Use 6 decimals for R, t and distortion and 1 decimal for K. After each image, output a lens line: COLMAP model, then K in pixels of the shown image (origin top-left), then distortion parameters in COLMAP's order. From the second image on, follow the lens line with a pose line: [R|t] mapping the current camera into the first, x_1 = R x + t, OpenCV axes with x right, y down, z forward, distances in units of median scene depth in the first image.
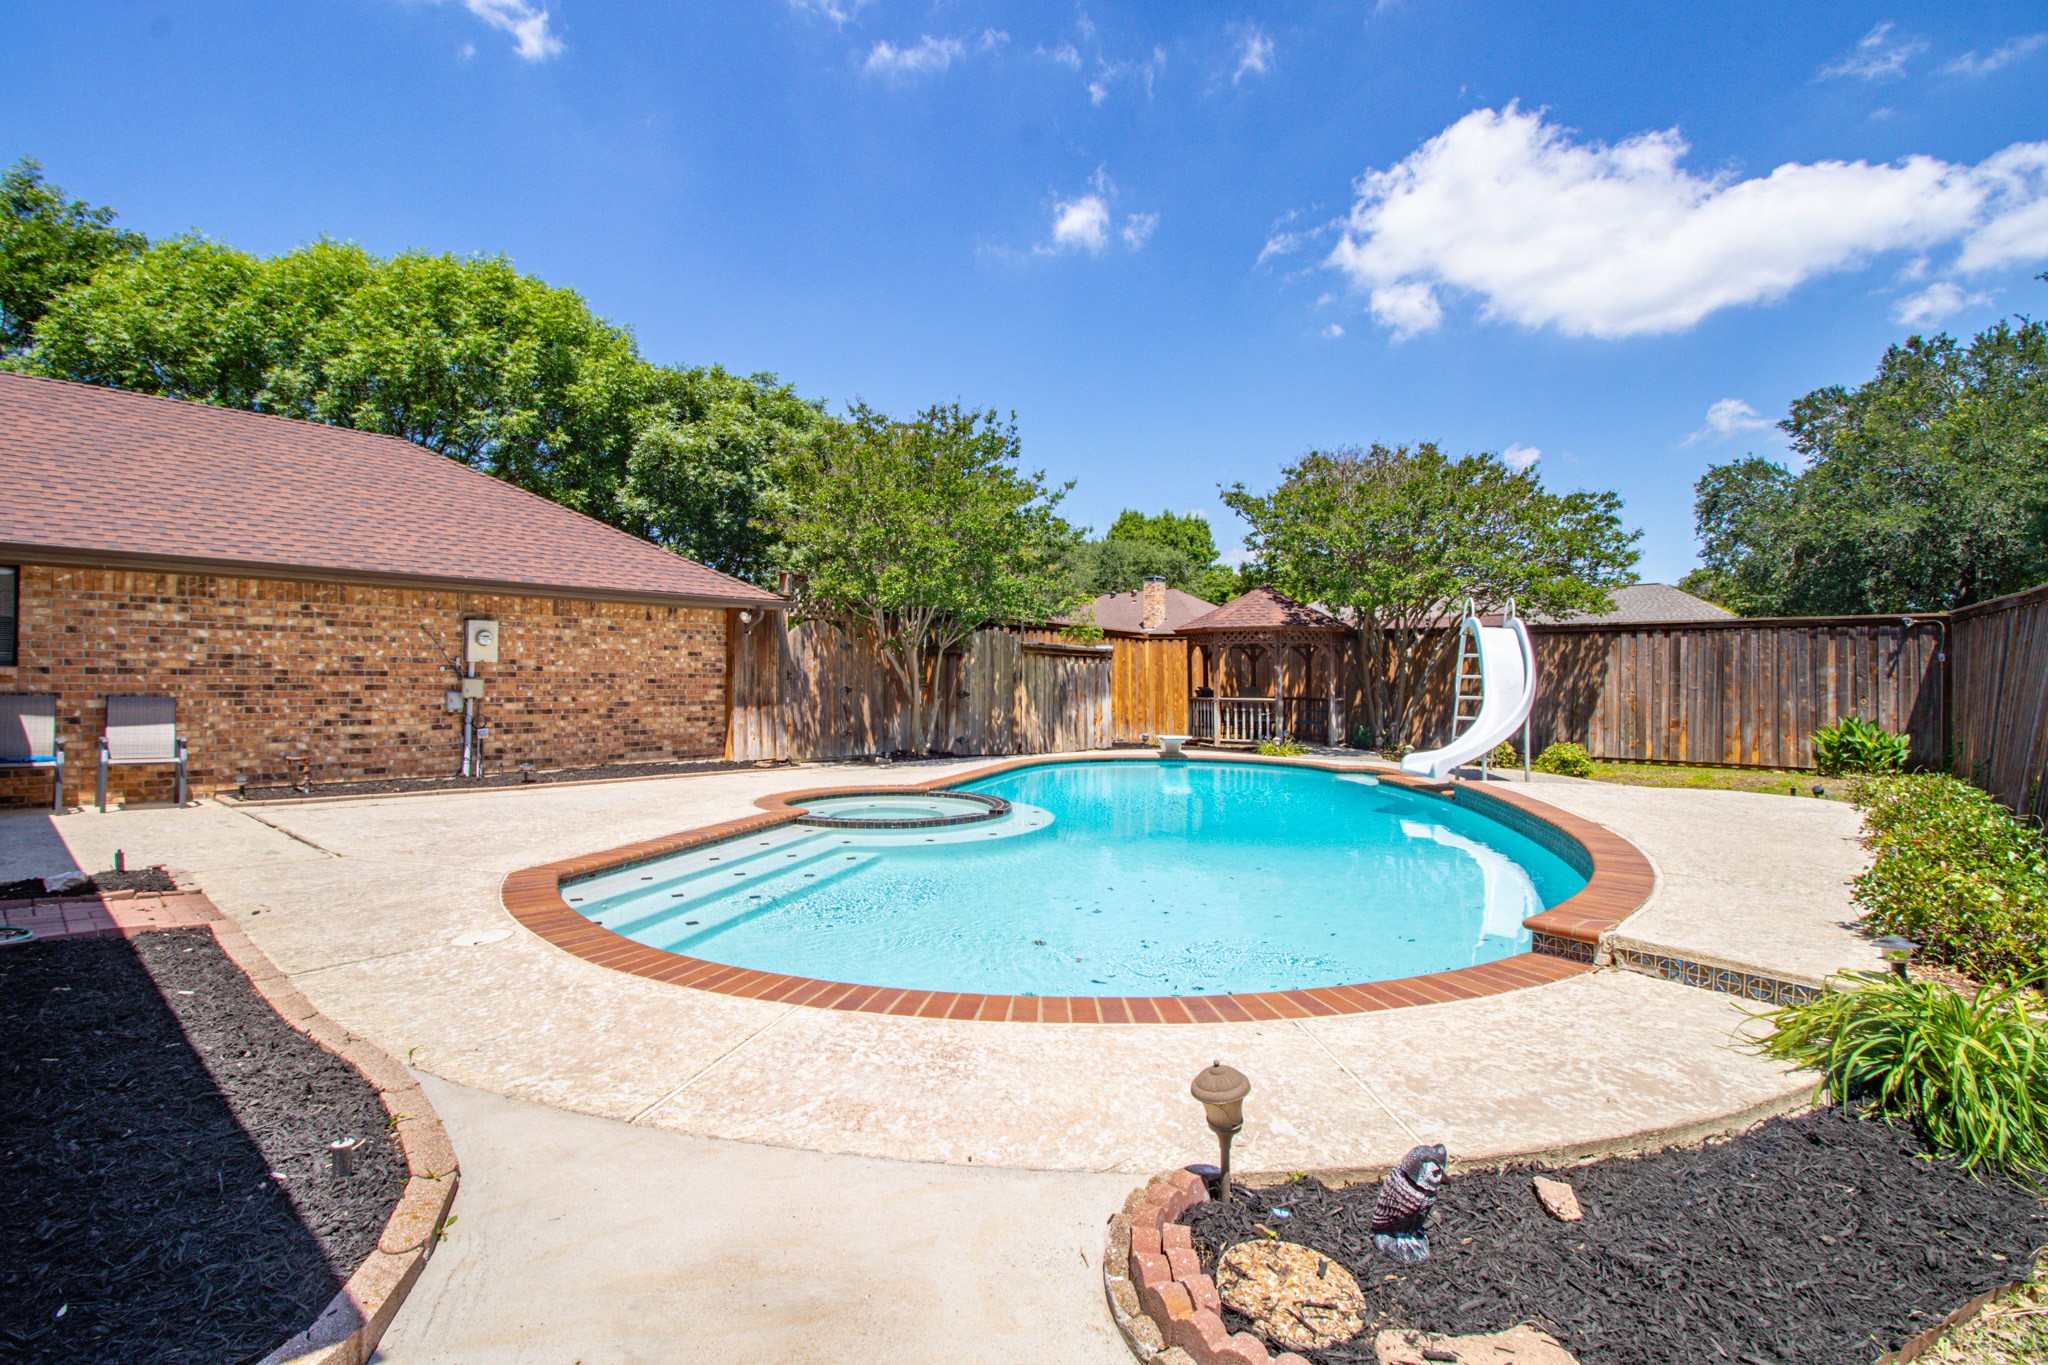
lens RADIAL K [[951.0, 0, 1016.1], [0, 951.0, 666.7], [0, 0, 1]] dist [0.005894, -0.016989]
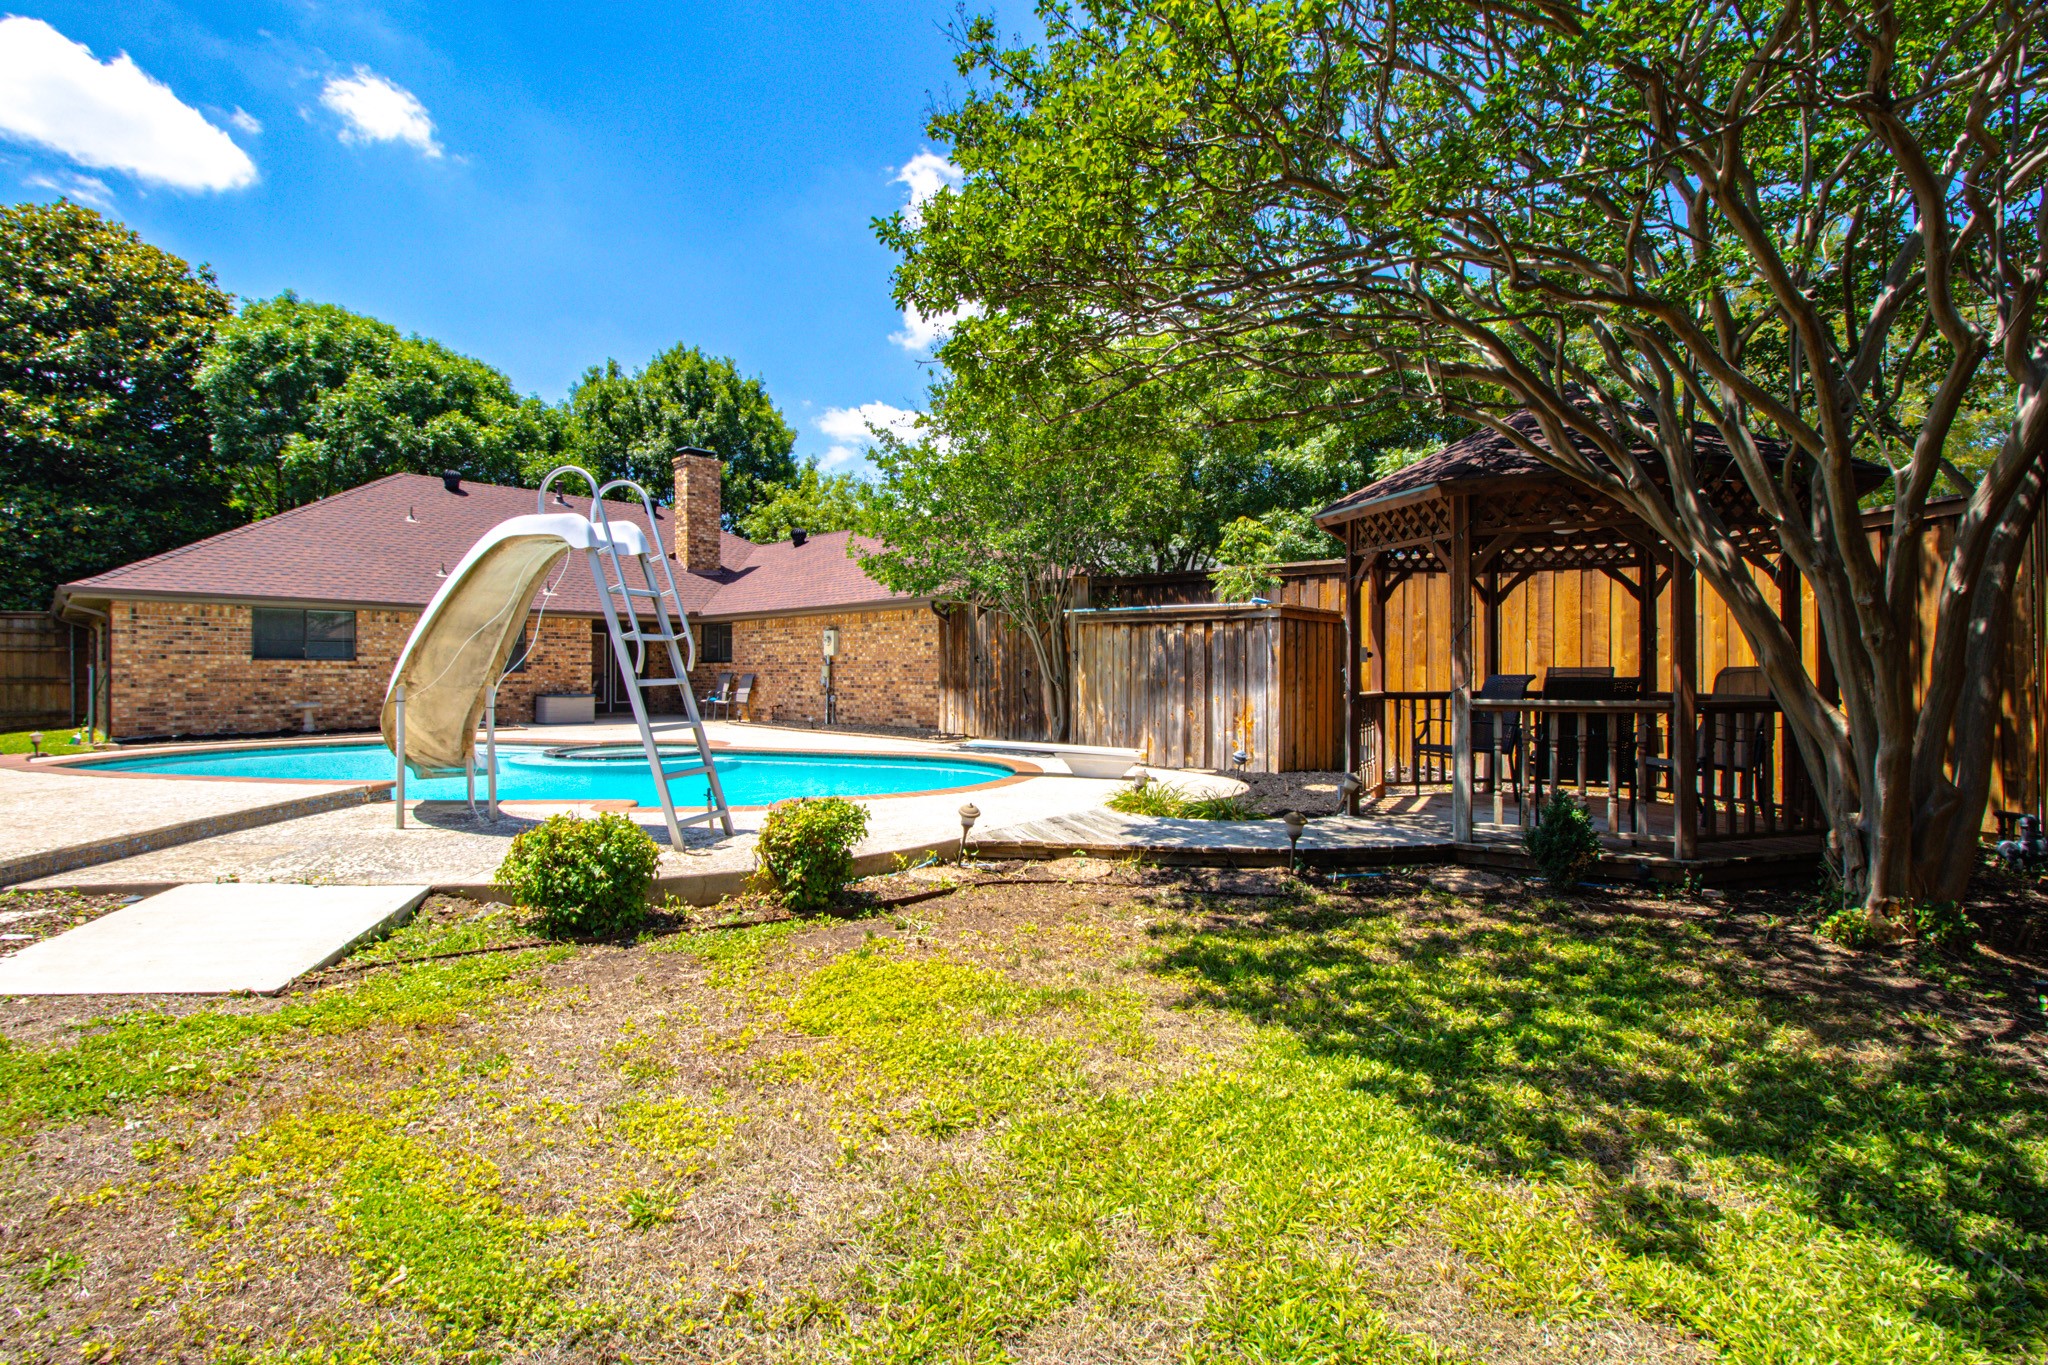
lens RADIAL K [[951.0, 0, 1016.1], [0, 951.0, 666.7], [0, 0, 1]] dist [0.005894, -0.016989]
pose [[-0.031077, -0.004522, -0.999507, 0.810588], [0.021689, 0.999751, -0.005198, 0.022721], [0.999282, -0.021840, -0.030971, 0.998836]]
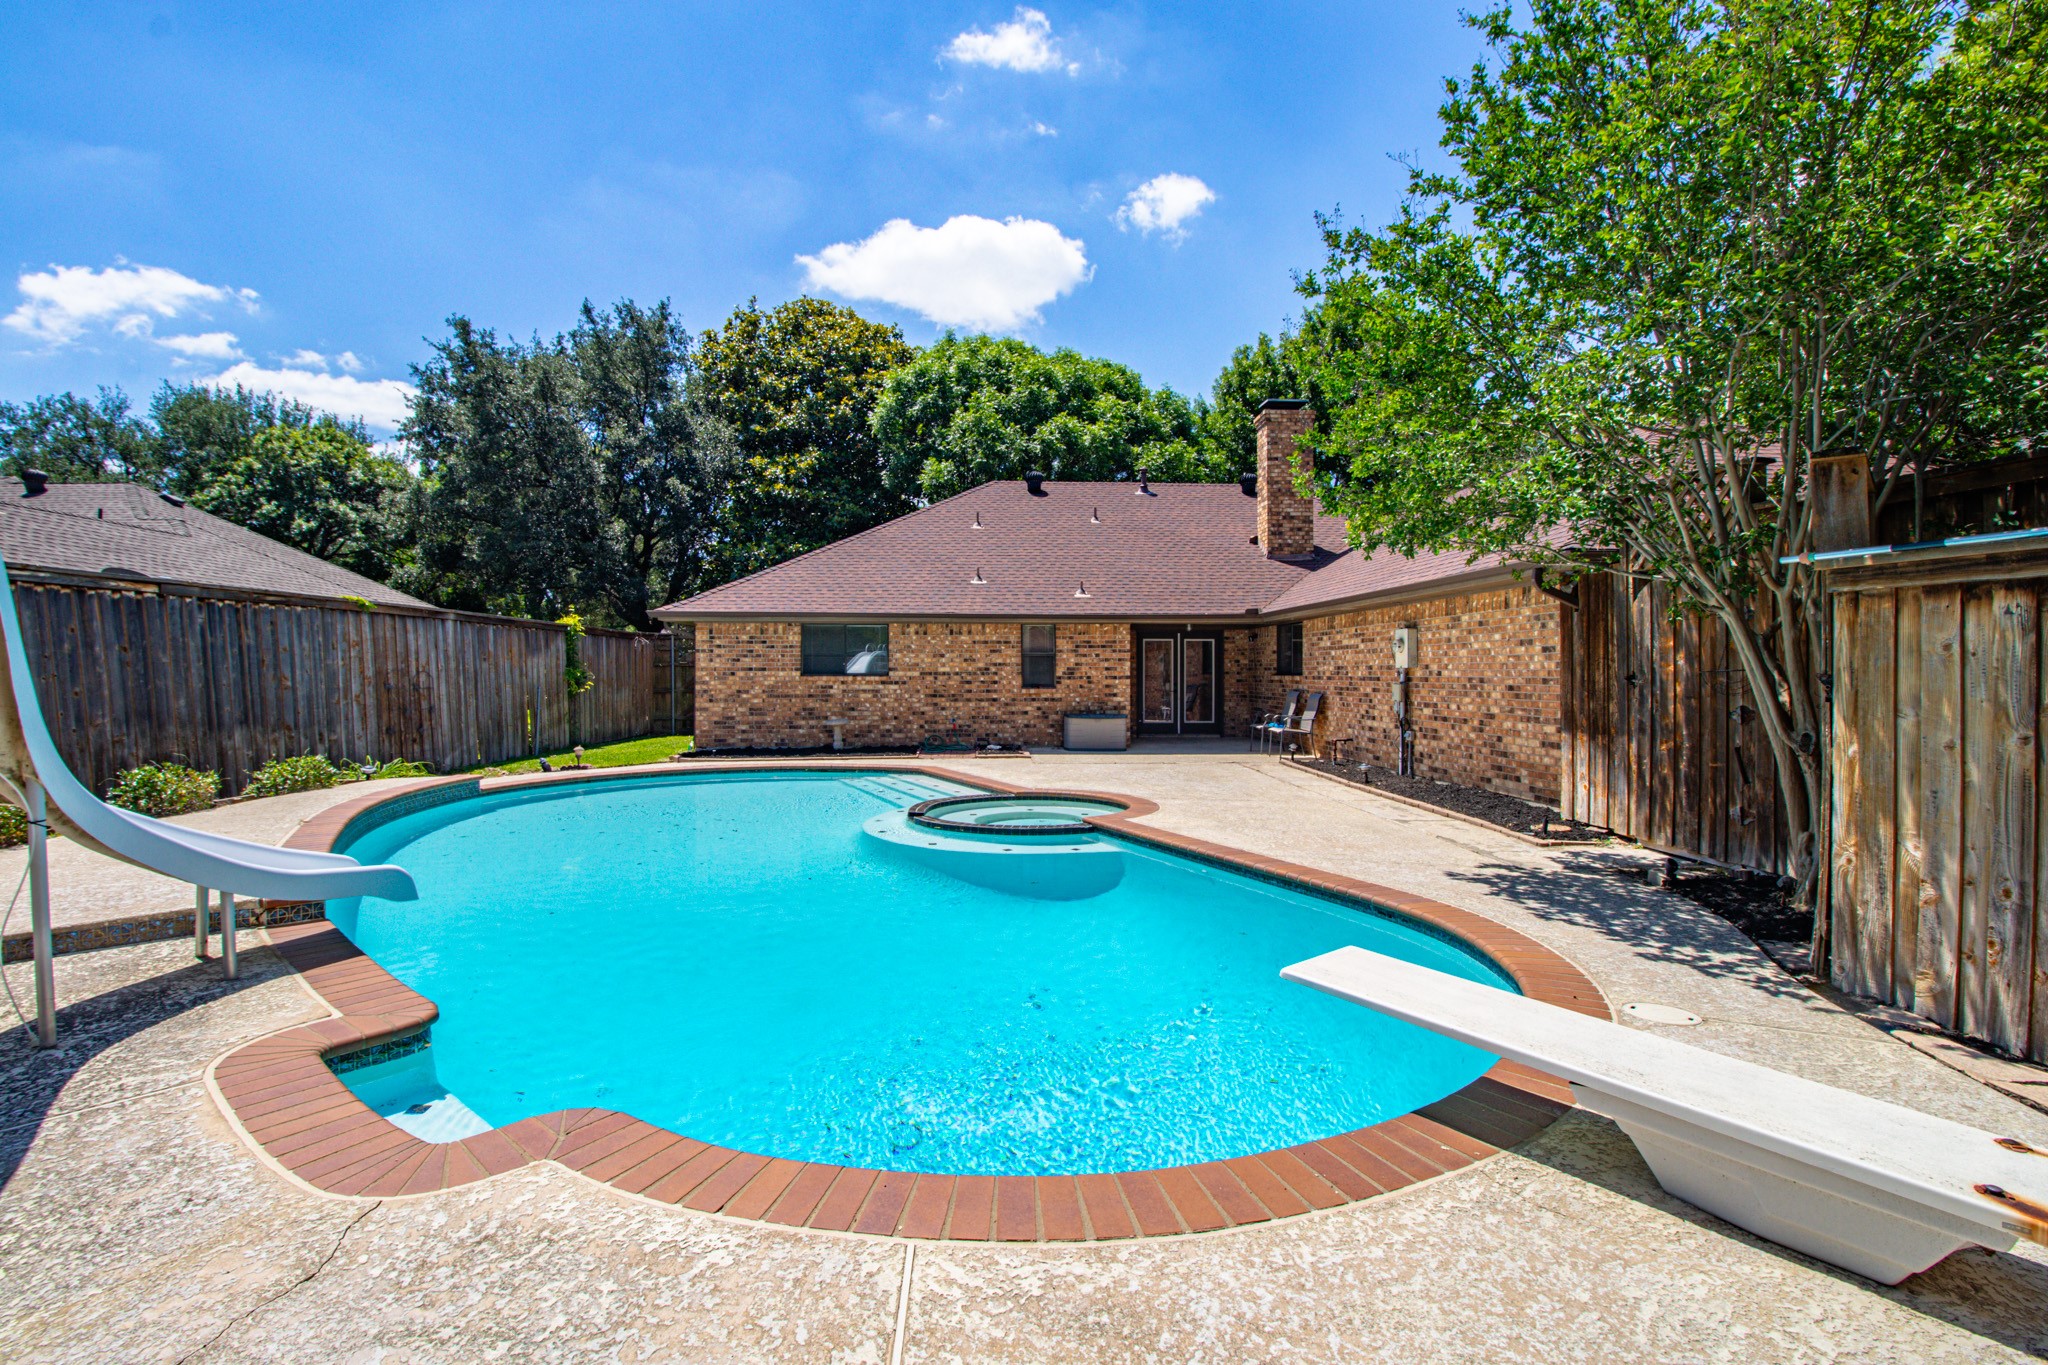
lens RADIAL K [[951.0, 0, 1016.1], [0, 951.0, 666.7], [0, 0, 1]] dist [0.005894, -0.016989]
pose [[-0.714352, -0.002842, -0.699781, 0.357389], [0.015596, 0.999679, -0.019980, 0.005911], [0.699613, -0.025187, -0.714078, 1.059198]]
